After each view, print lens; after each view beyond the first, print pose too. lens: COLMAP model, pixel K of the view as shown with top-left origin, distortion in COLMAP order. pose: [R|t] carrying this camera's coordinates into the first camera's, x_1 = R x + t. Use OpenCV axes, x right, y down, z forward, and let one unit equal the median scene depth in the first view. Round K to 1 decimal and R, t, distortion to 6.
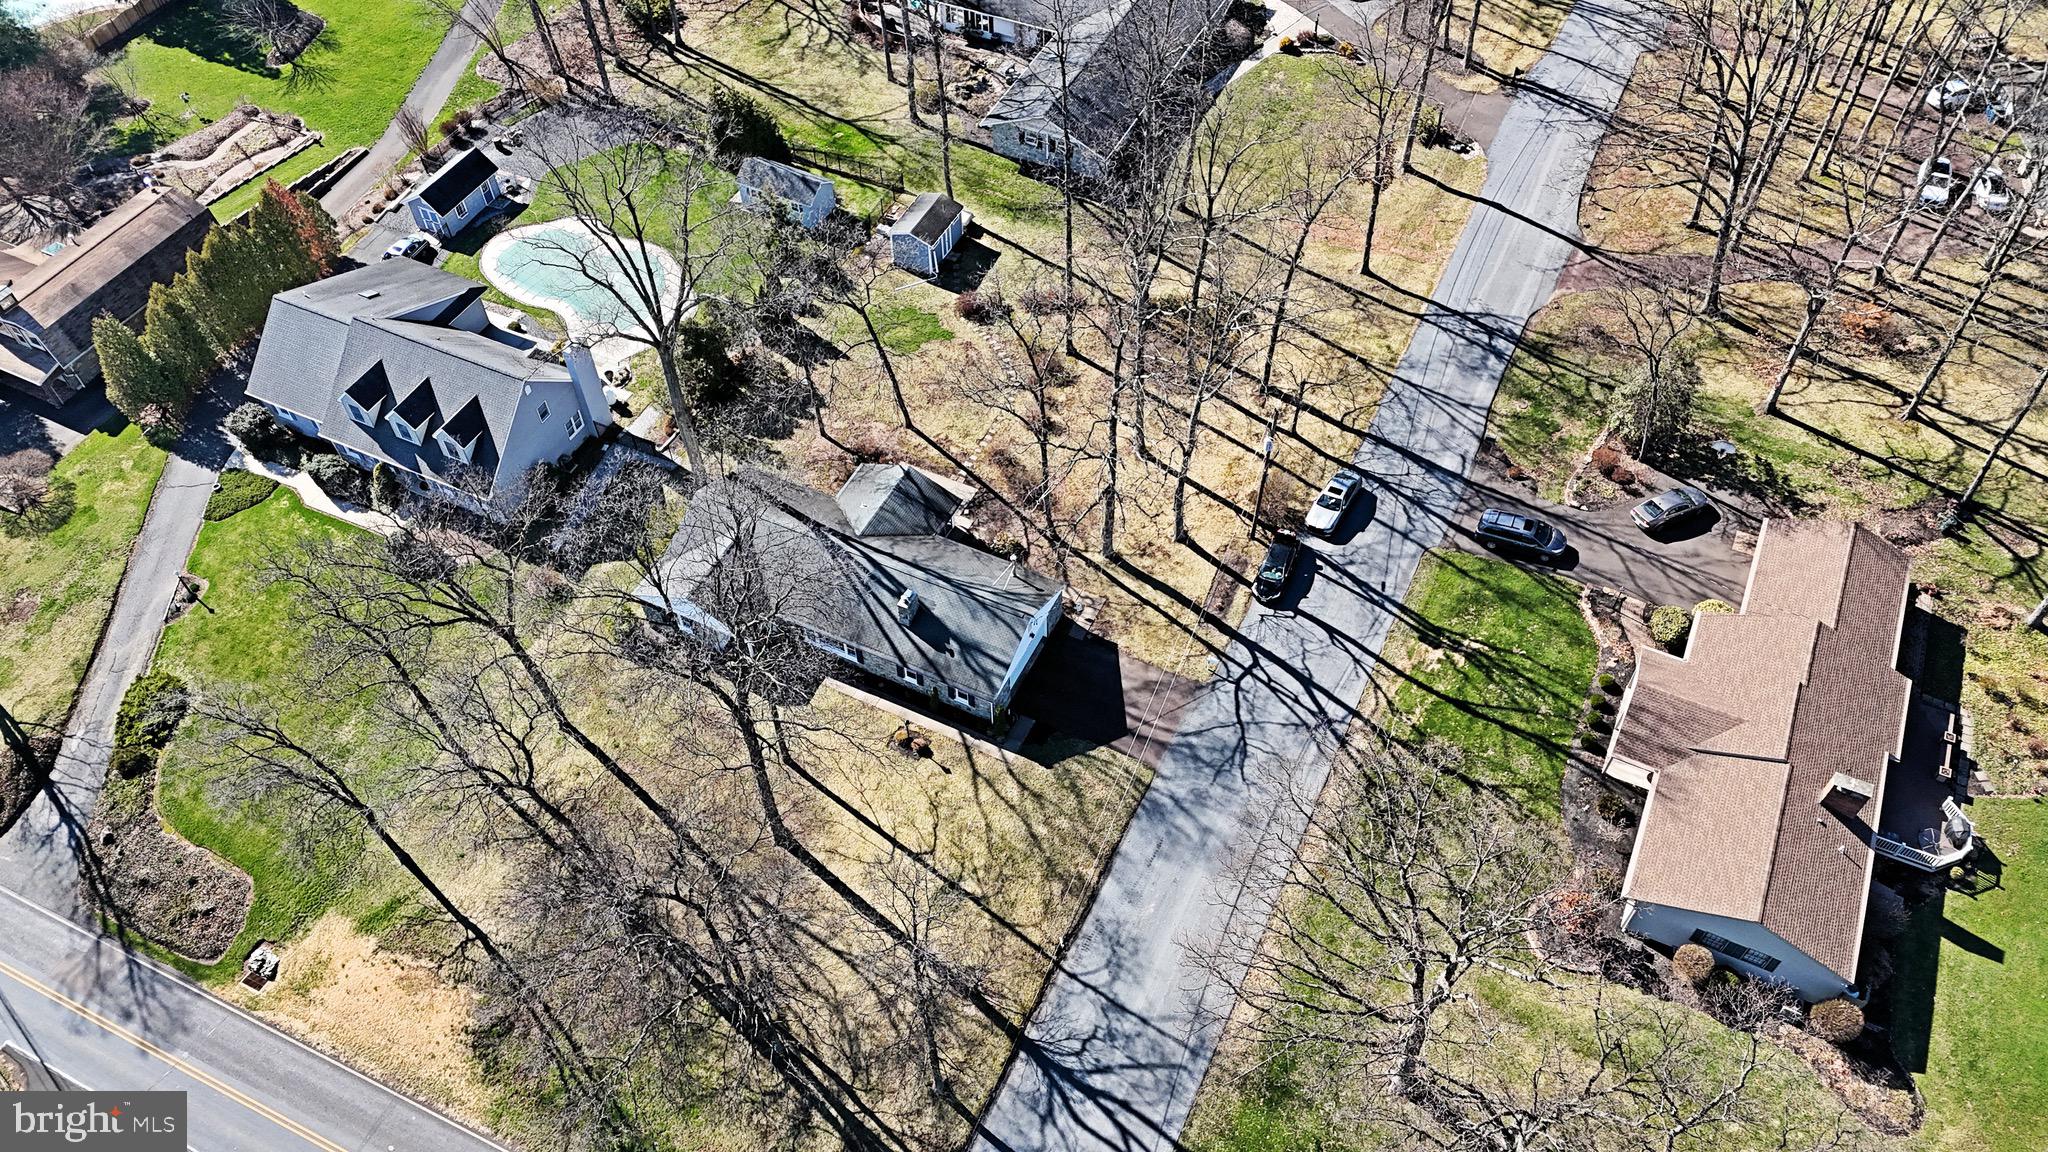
lens RADIAL K [[1496.1, 0, 1041.6], [0, 1496.1, 586.5], [0, 0, 1]] dist [0.070266, -0.048094]
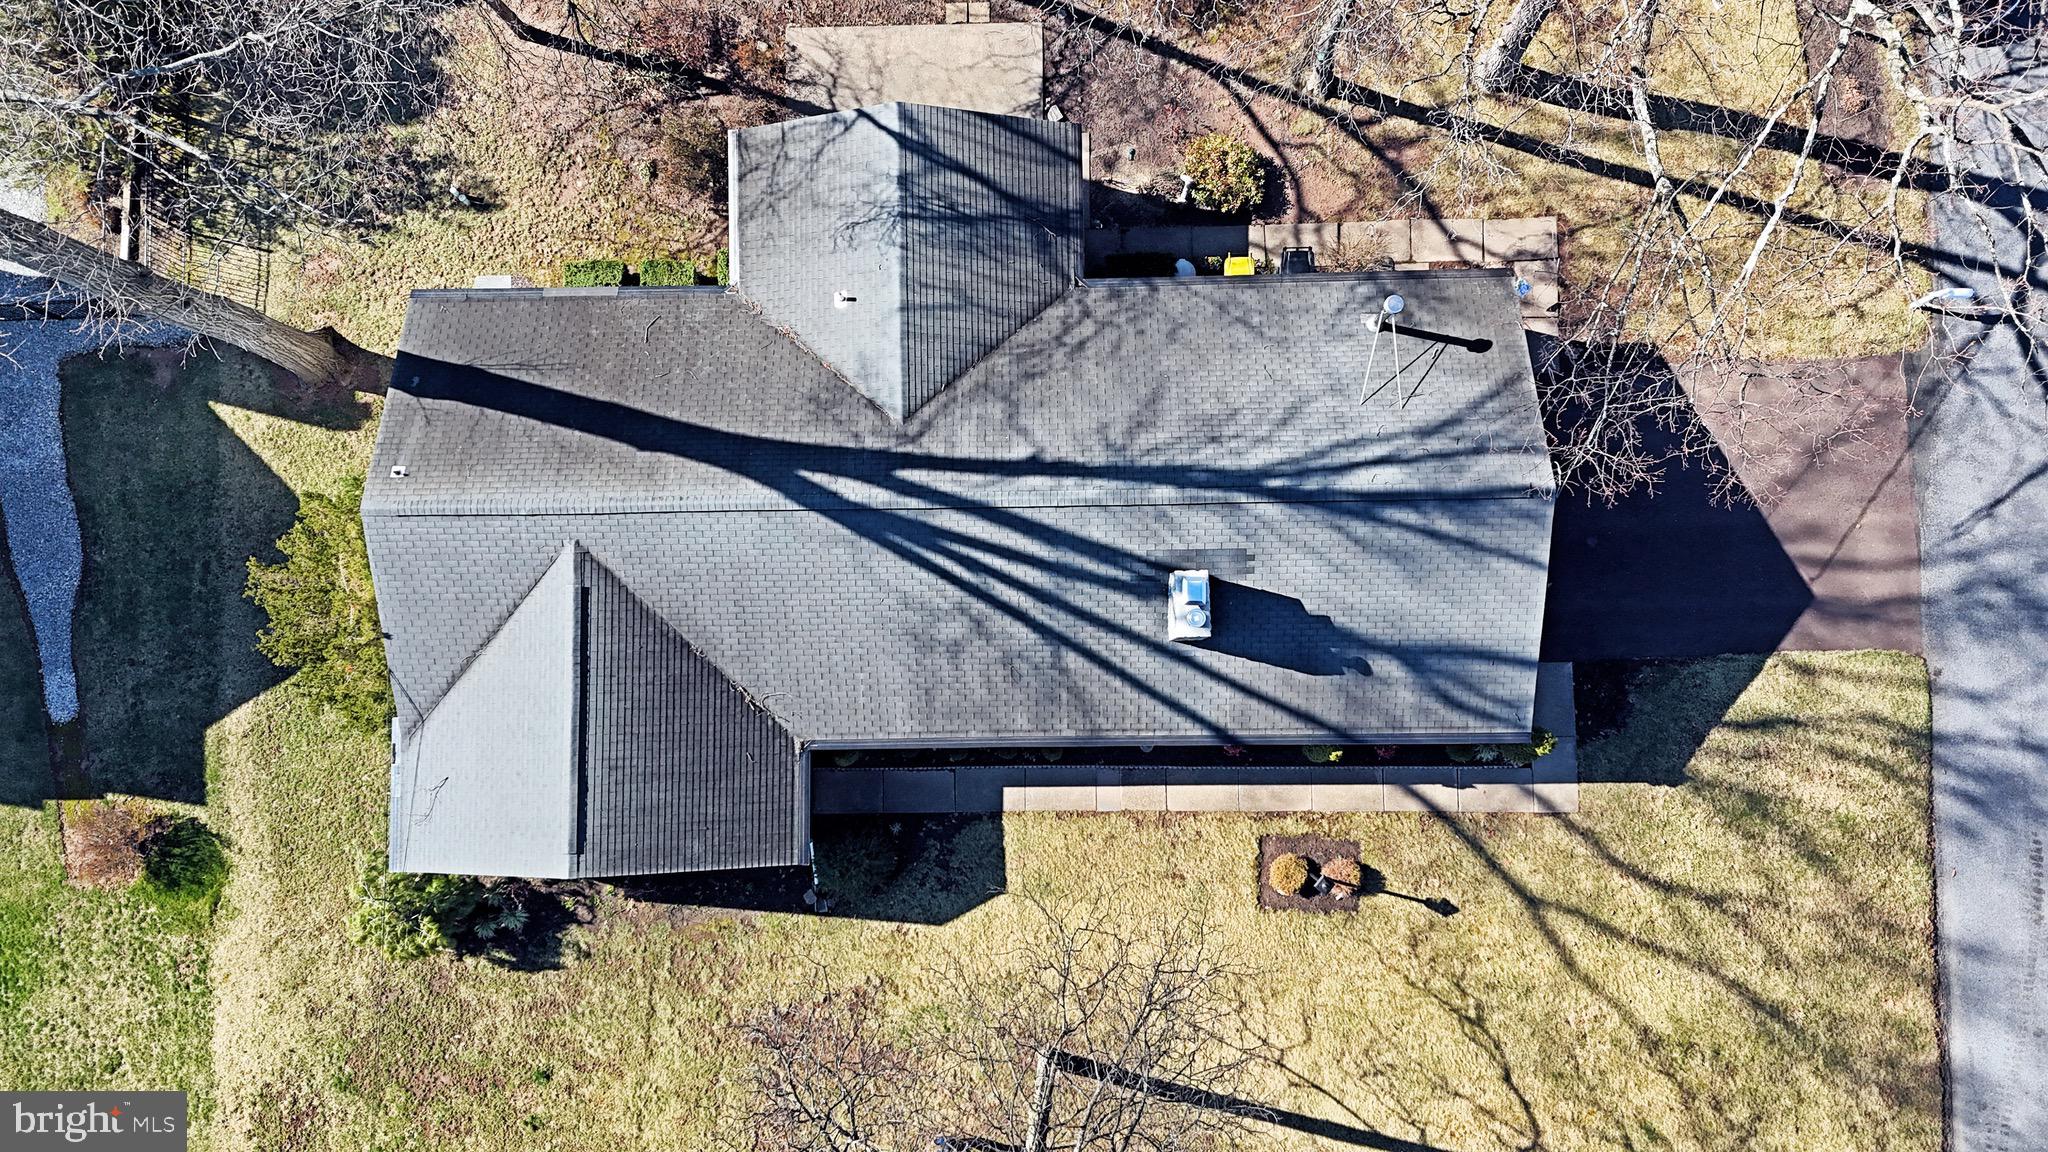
lens RADIAL K [[1496.1, 0, 1012.7], [0, 1496.1, 571.3], [0, 0, 1]] dist [0.070266, -0.048094]
pose [[0.893728, -0.447991, 0.023554, -0.120933], [0.356070, 0.740329, 0.570199, -0.184858], [-0.272882, -0.501216, 0.821169, 0.691362]]
